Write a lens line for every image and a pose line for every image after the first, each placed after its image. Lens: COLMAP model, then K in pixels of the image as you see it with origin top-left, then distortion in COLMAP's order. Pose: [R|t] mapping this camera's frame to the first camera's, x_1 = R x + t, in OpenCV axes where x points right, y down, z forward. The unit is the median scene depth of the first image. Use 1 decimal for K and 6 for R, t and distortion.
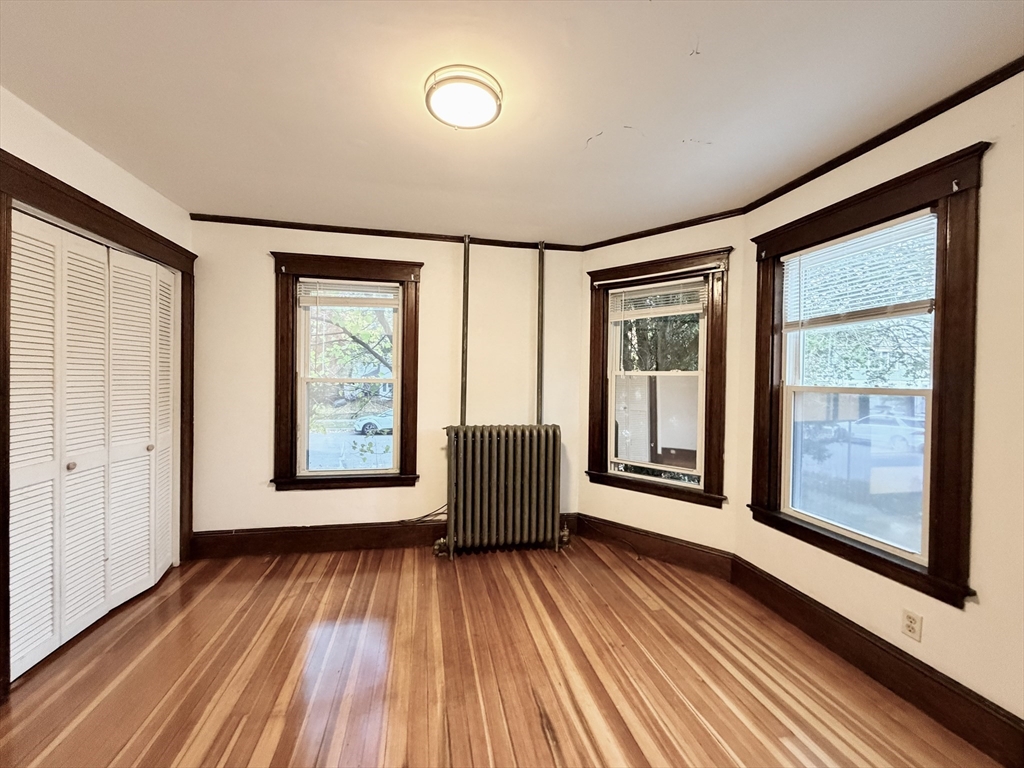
lens RADIAL K [[407.5, 0, 507.7], [0, 407.5, 383.8], [0, 0, 1]] dist [-0.001239, -0.000517]
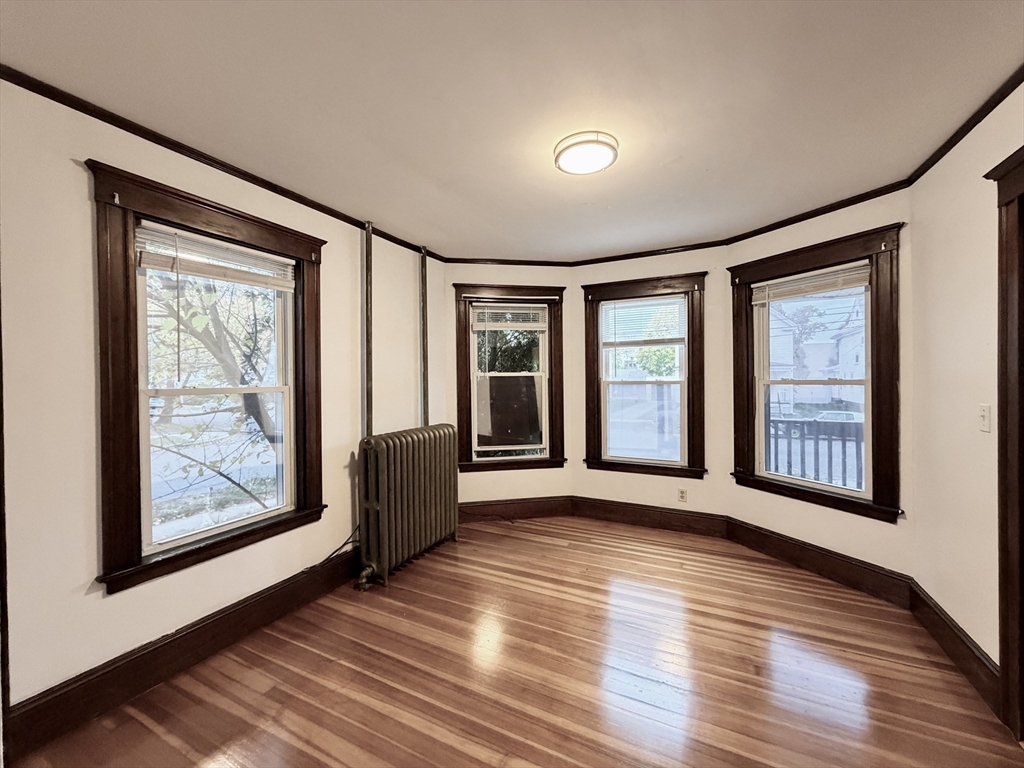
lens RADIAL K [[407.5, 0, 507.7], [0, 407.5, 383.8], [0, 0, 1]] dist [-0.001239, -0.000517]
pose [[0.621661, -0.030351, 0.782698, -0.667175], [0.031017, 0.999419, 0.014119, -0.015773], [-0.782672, 0.015500, 0.622242, 0.230017]]
